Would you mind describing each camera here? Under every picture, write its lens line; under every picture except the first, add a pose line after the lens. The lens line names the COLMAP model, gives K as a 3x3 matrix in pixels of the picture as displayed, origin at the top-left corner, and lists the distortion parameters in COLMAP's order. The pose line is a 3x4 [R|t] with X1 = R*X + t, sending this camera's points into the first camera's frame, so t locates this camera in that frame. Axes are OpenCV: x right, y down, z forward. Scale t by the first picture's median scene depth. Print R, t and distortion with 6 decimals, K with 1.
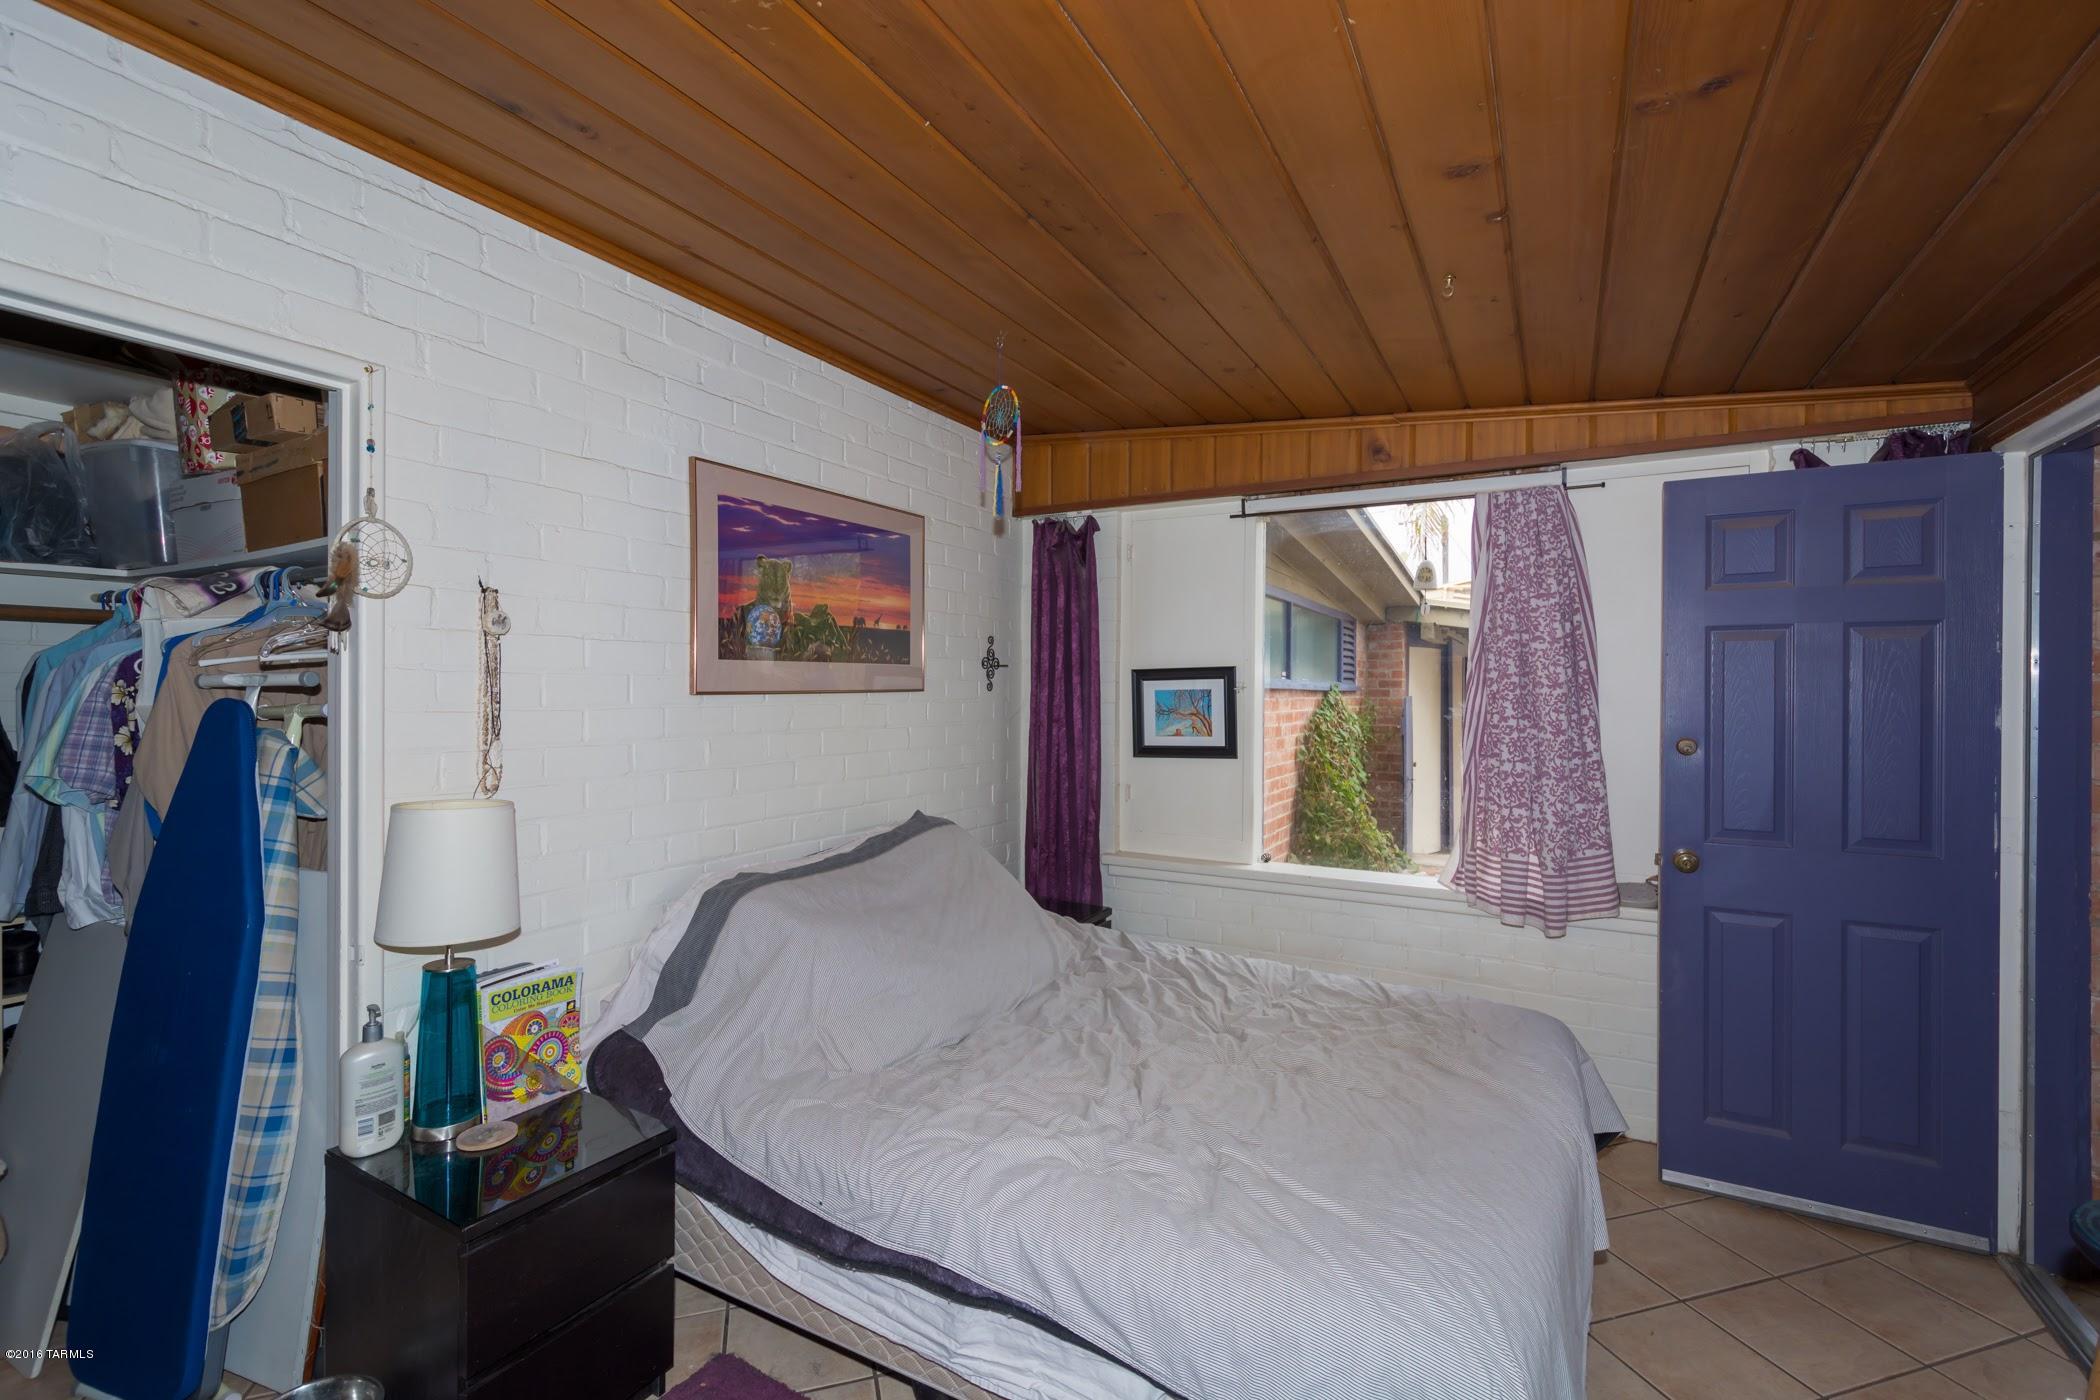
lens RADIAL K [[914.0, 0, 1060.2], [0, 914.0, 699.9], [0, 0, 1]] dist [0.013371, -0.006385]
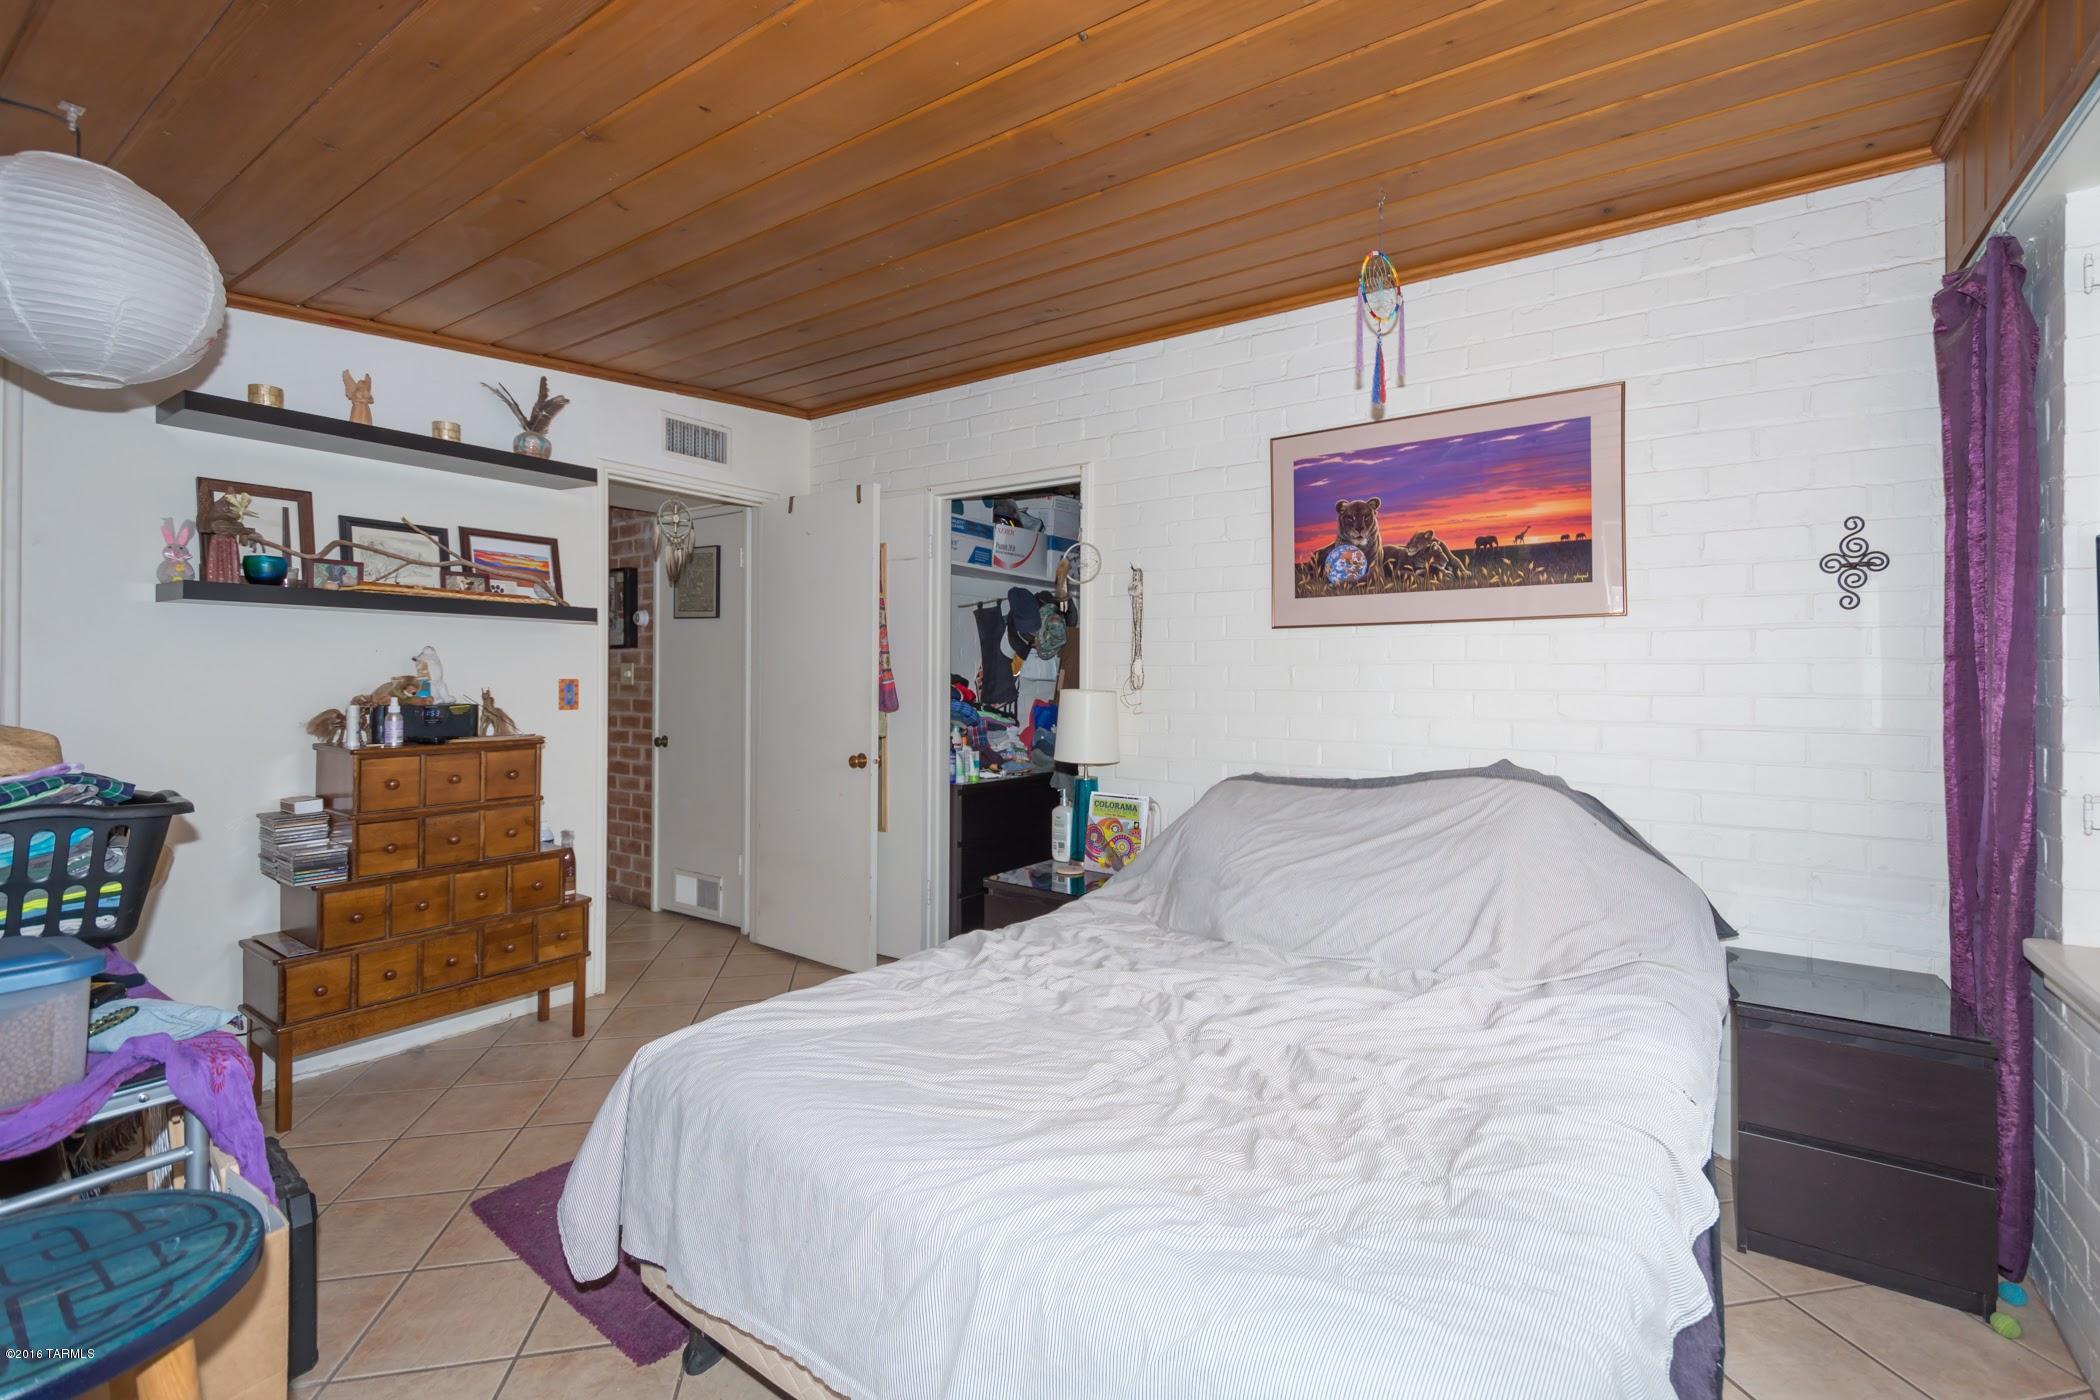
lens RADIAL K [[918.6, 0, 1074.3], [0, 918.6, 673.3], [0, 0, 1]] dist [0.013983, -0.008370]
pose [[-0.090859, -0.002523, -0.995861, 0.812023], [-0.012610, 0.999920, -0.001383, 0.056180], [0.995784, 0.012432, -0.090883, 0.788425]]
